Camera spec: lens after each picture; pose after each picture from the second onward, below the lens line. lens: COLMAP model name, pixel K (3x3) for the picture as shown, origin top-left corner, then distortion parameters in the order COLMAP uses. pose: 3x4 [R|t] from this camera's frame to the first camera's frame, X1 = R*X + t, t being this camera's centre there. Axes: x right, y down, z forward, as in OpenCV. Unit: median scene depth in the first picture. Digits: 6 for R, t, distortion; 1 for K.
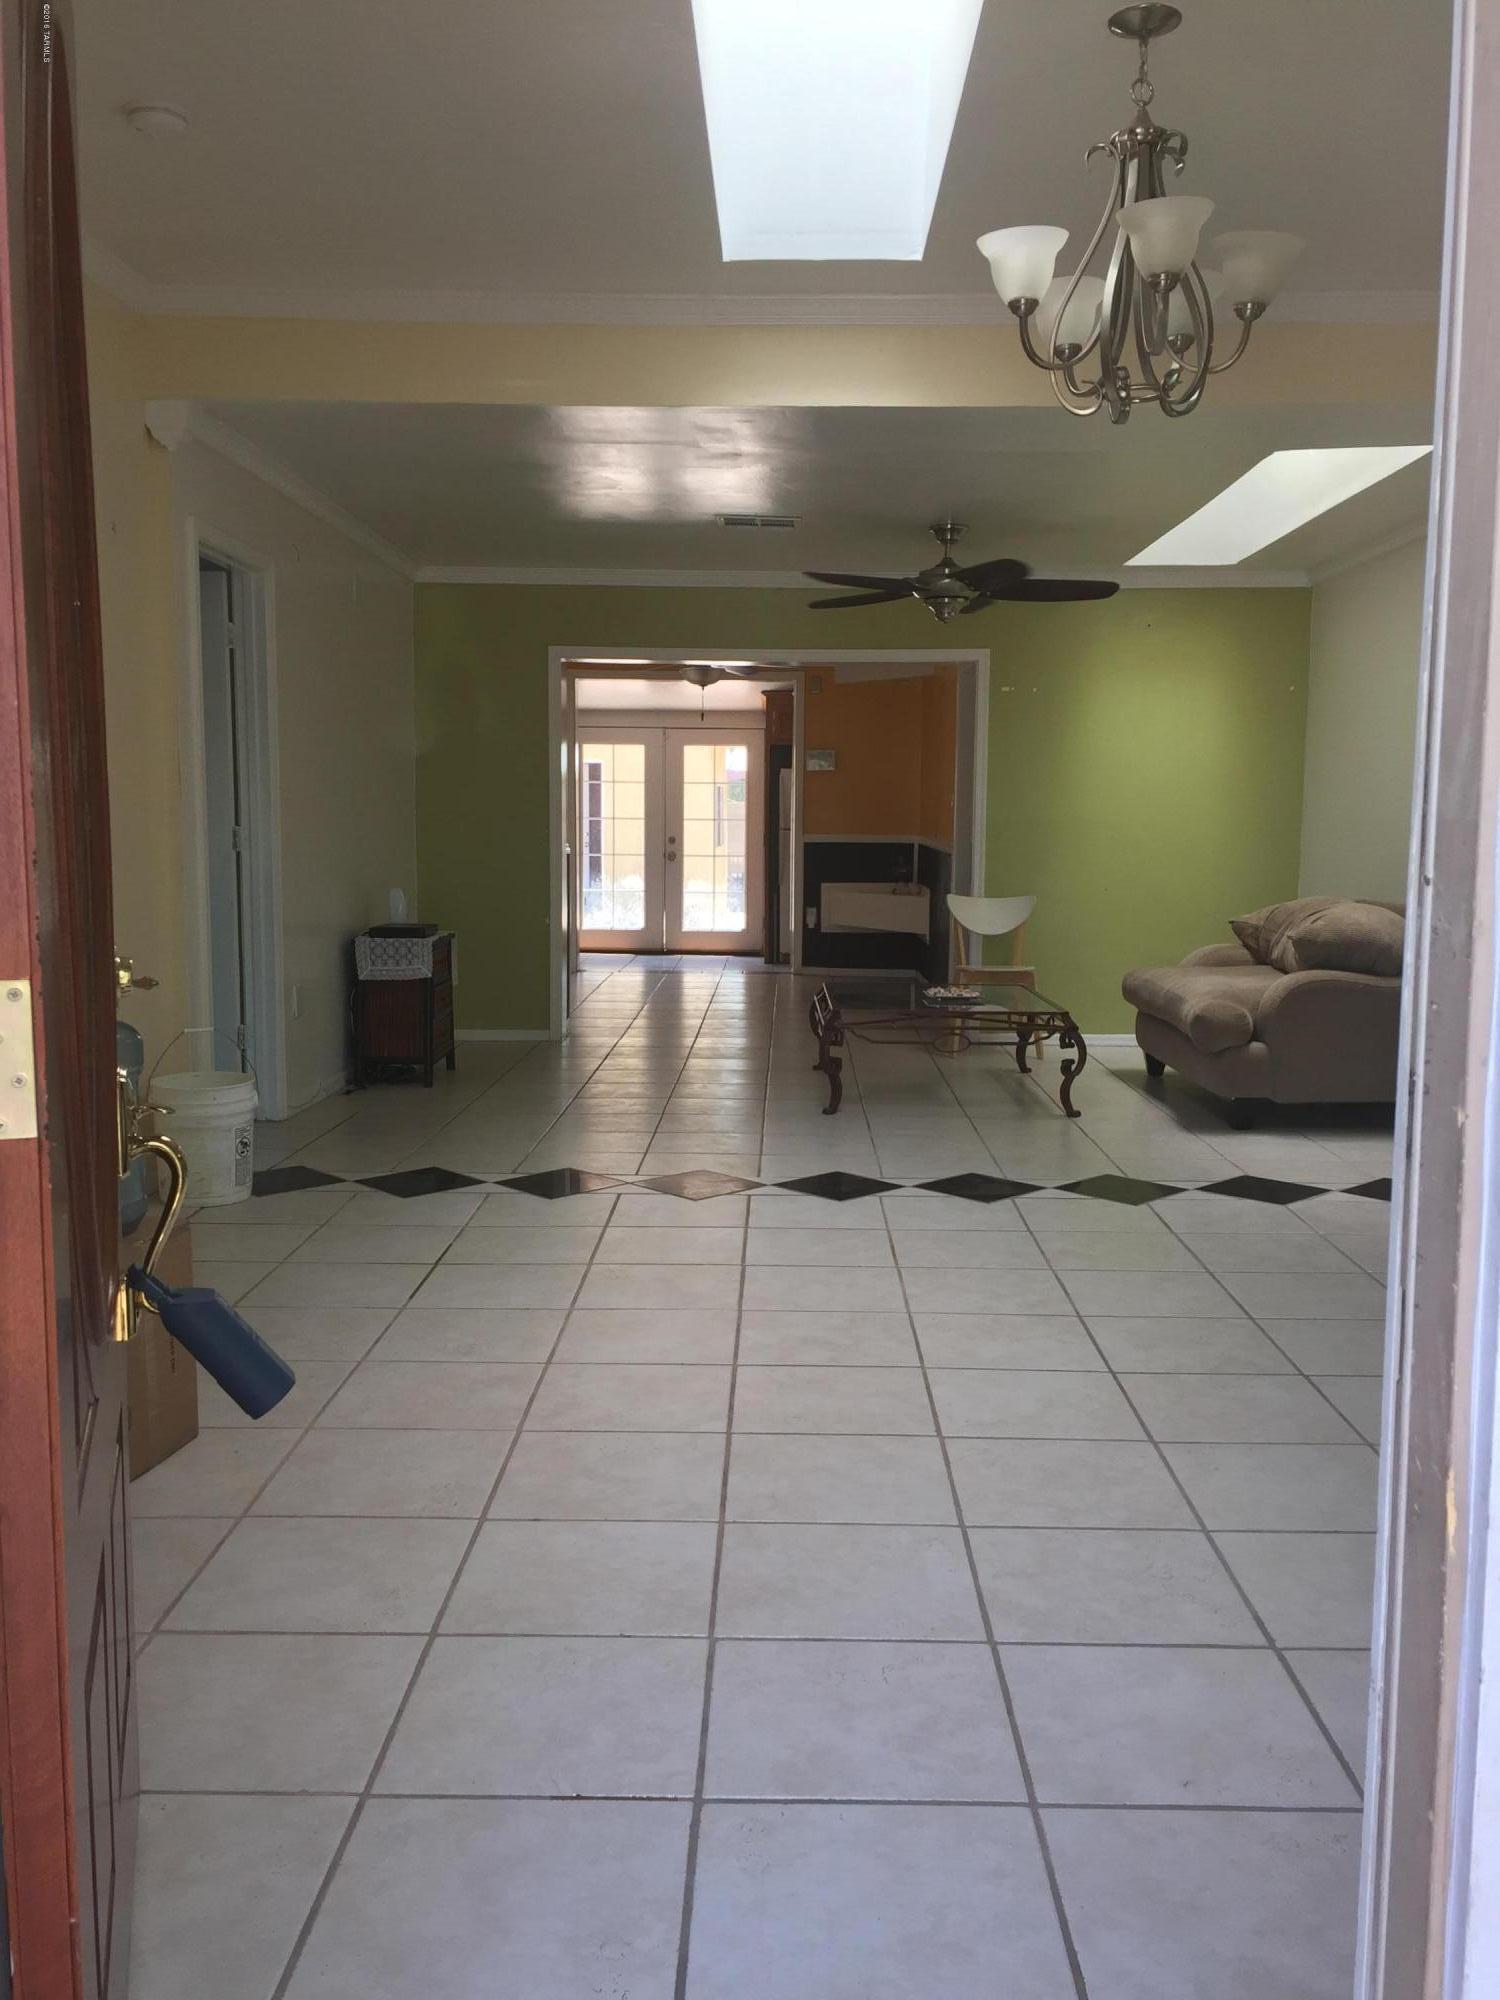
lens RADIAL K [[1711.1, 0, 750.0], [0, 1711.1, 1000.0], [0, 0, 1]] dist [-0.104223, 0.004483]
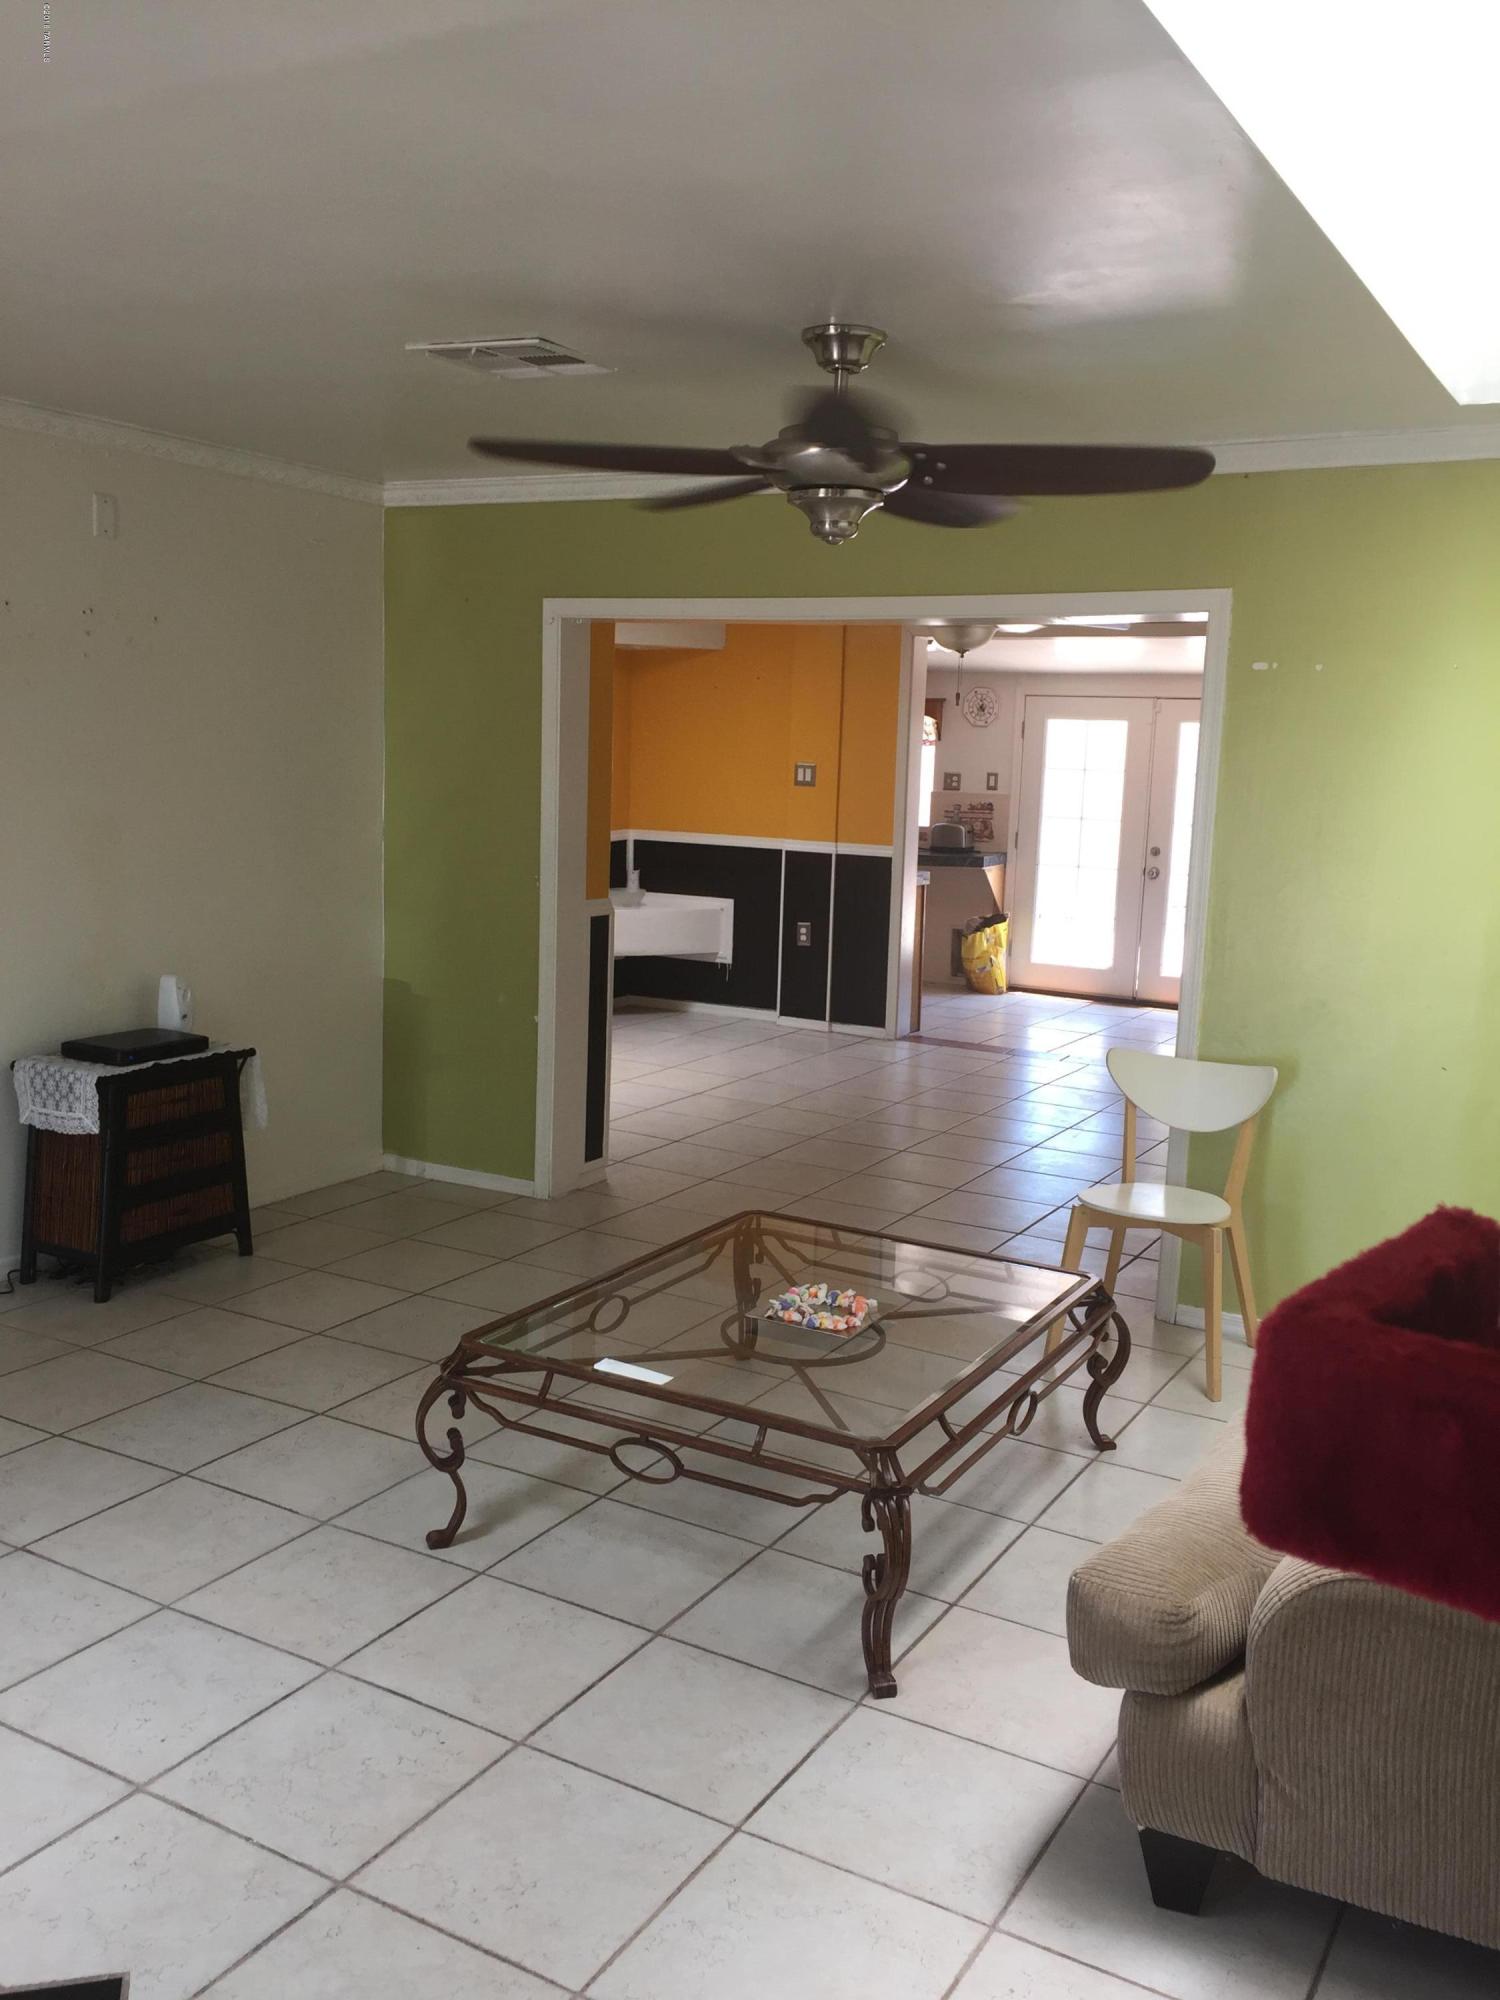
lens RADIAL K [[1711.1, 0, 750.0], [0, 1711.1, 1000.0], [0, 0, 1]] dist [-0.104223, 0.004483]
pose [[0.873146, 0.095813, -0.477950, 0.324672], [-0.078528, 0.995334, 0.056072, -0.117939], [0.481092, -0.011427, 0.876595, 0.563972]]
